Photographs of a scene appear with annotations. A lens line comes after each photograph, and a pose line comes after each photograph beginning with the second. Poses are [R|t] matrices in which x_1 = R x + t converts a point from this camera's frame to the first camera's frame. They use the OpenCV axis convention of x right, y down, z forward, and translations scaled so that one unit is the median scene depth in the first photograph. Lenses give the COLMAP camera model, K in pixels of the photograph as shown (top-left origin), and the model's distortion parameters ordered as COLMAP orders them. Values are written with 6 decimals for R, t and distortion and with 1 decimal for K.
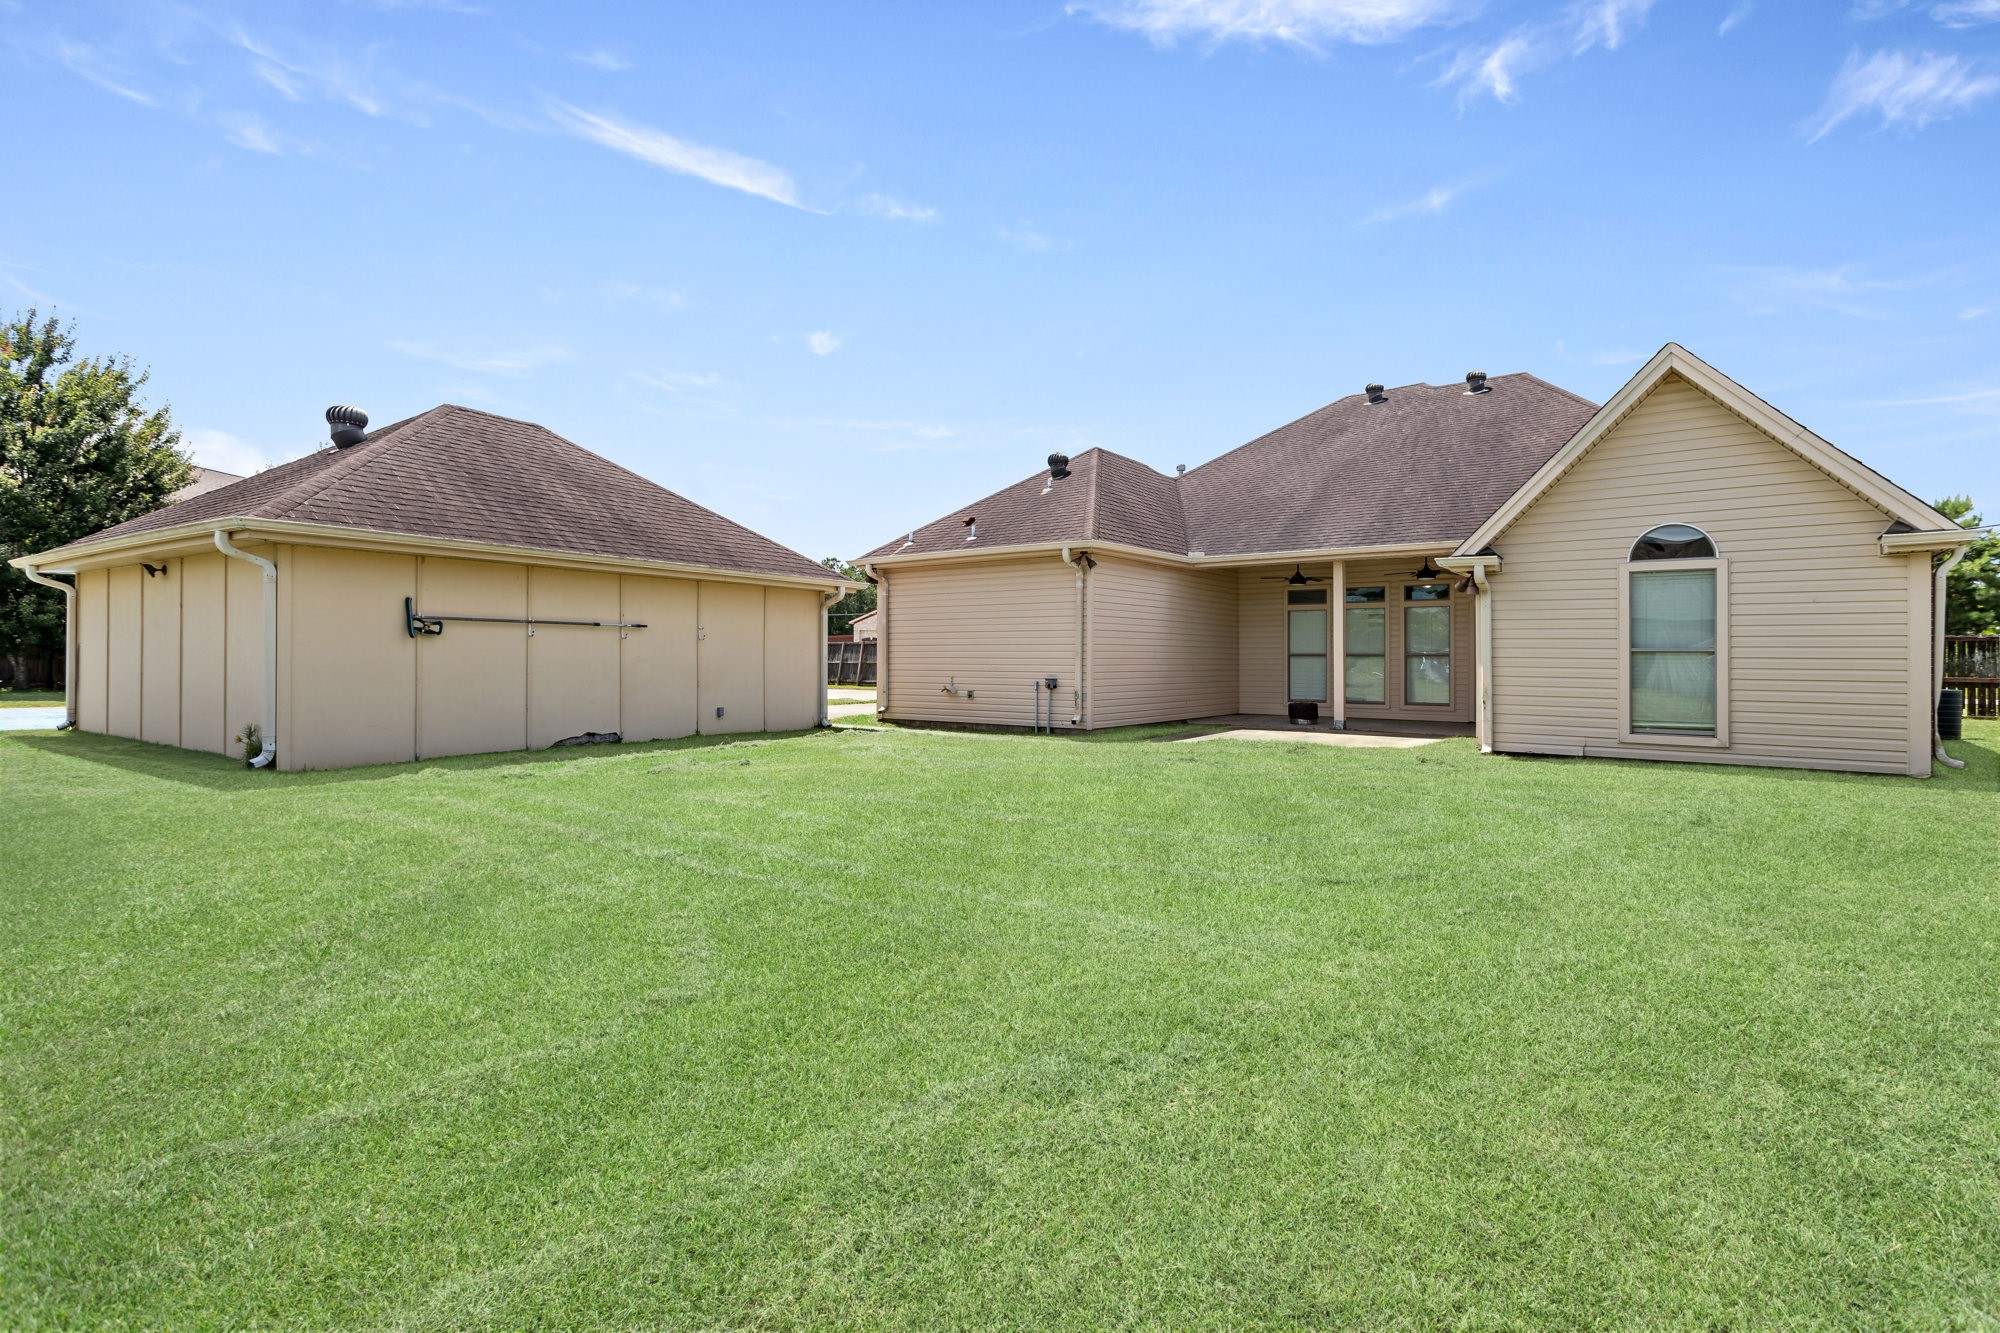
lens RADIAL K [[966.8, 0, 1000.0], [0, 966.8, 666.5], [0, 0, 1]] dist [-0.000790, -0.000039]
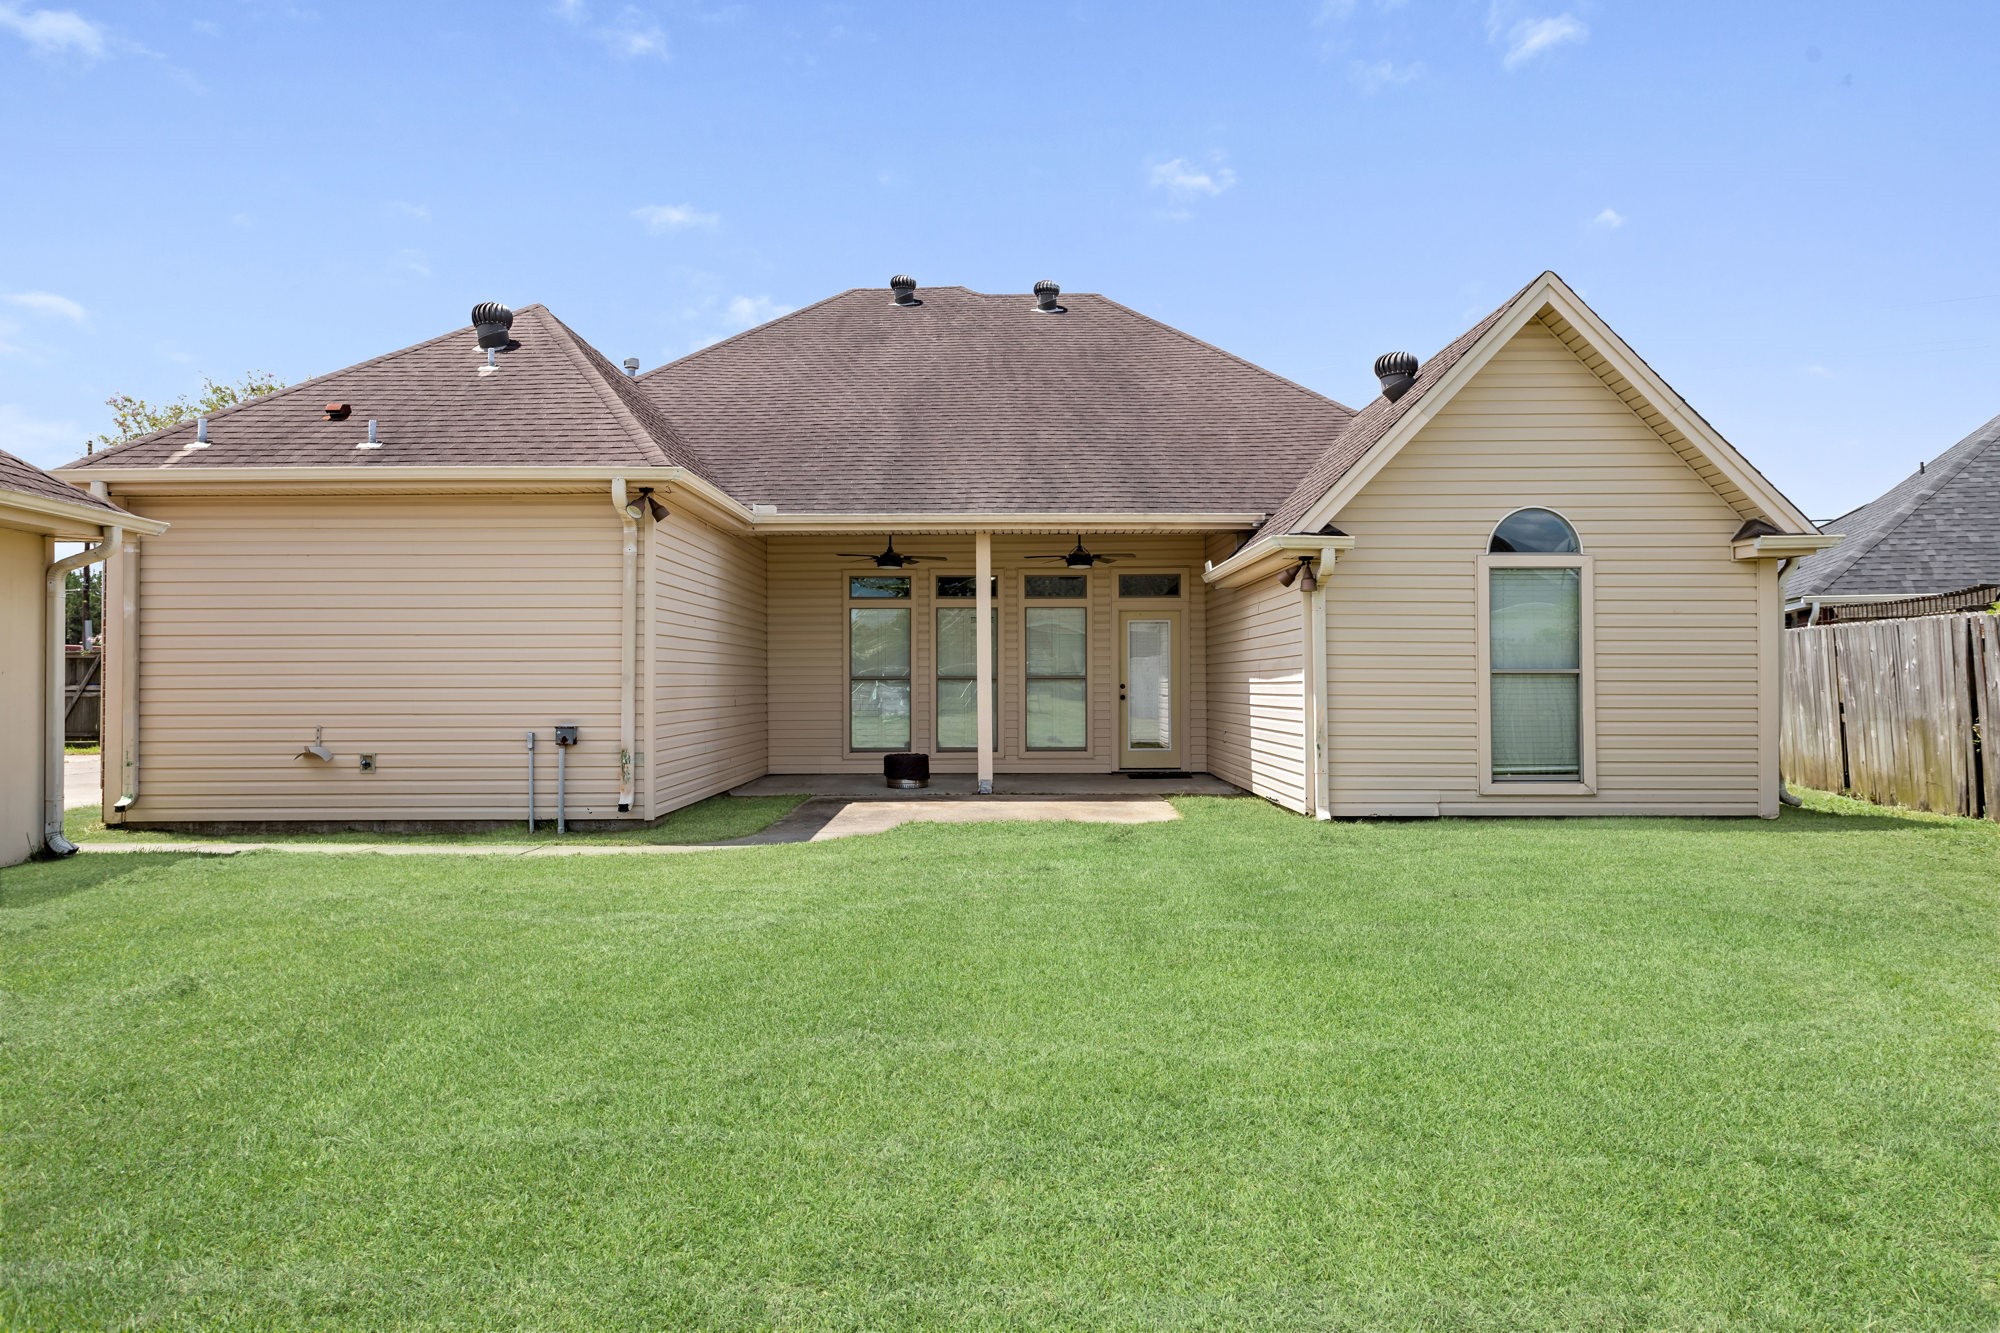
lens RADIAL K [[1424.1, 0, 1000.0], [0, 1424.1, 666.5], [0, 0, 1]] dist [0.001721, 0.001791]
pose [[0.797282, 0.001259, 0.603605, -0.224660], [0.010786, 0.999808, -0.016333, -0.004782], [-0.603510, 0.019532, 0.797116, 0.243569]]
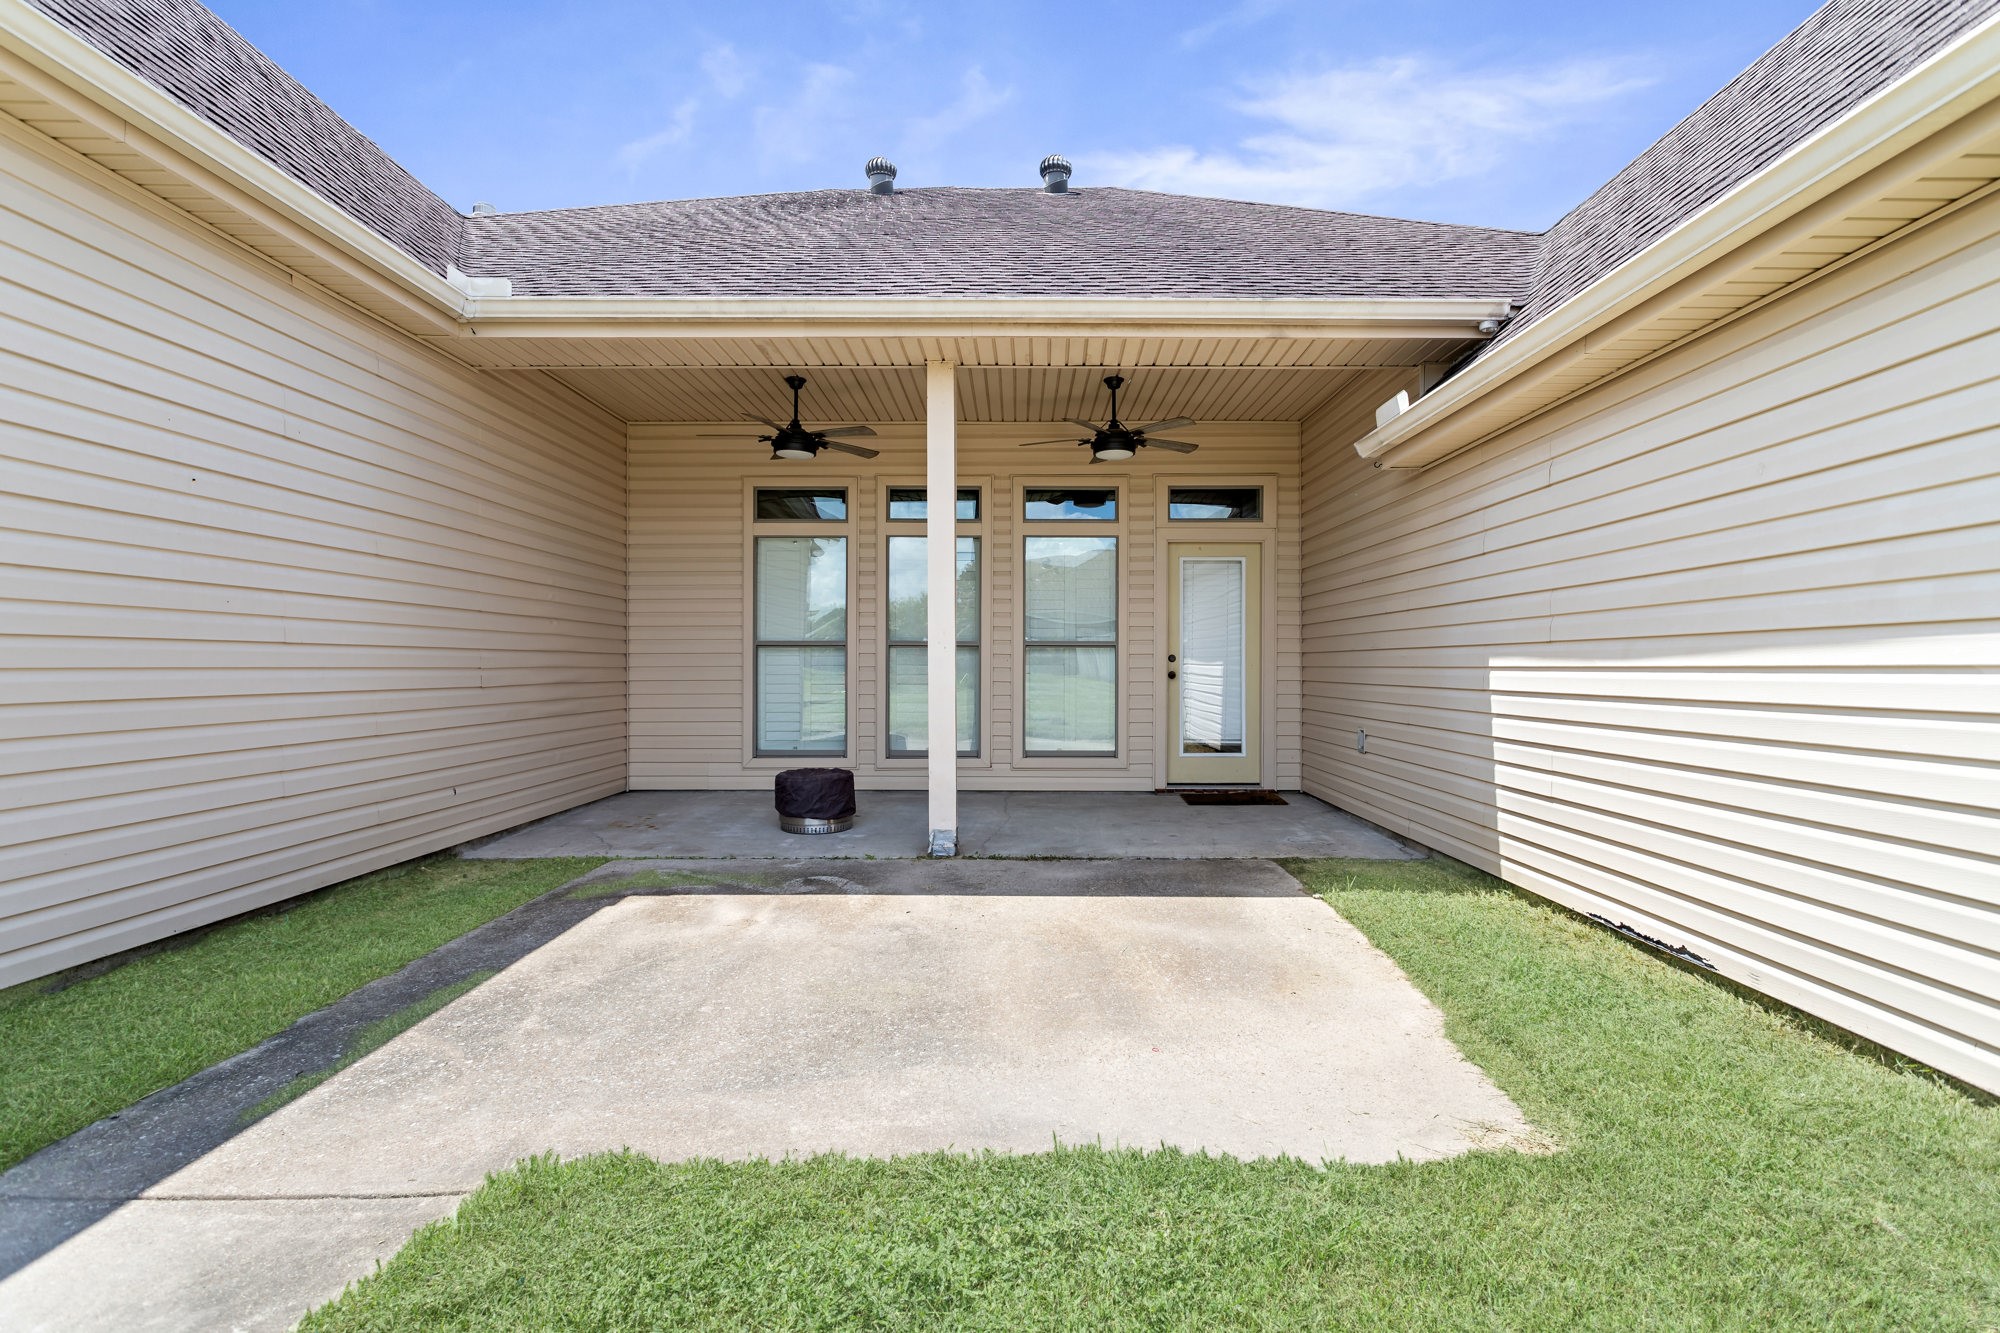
lens RADIAL K [[966.8, 0, 1000.0], [0, 966.8, 666.5], [0, 0, 1]] dist [-0.000790, -0.000039]
pose [[0.807576, -0.002049, 0.589760, 0.172176], [0.005862, 0.999972, -0.004553, -0.000347], [-0.589734, 0.007134, 0.807566, 0.739964]]
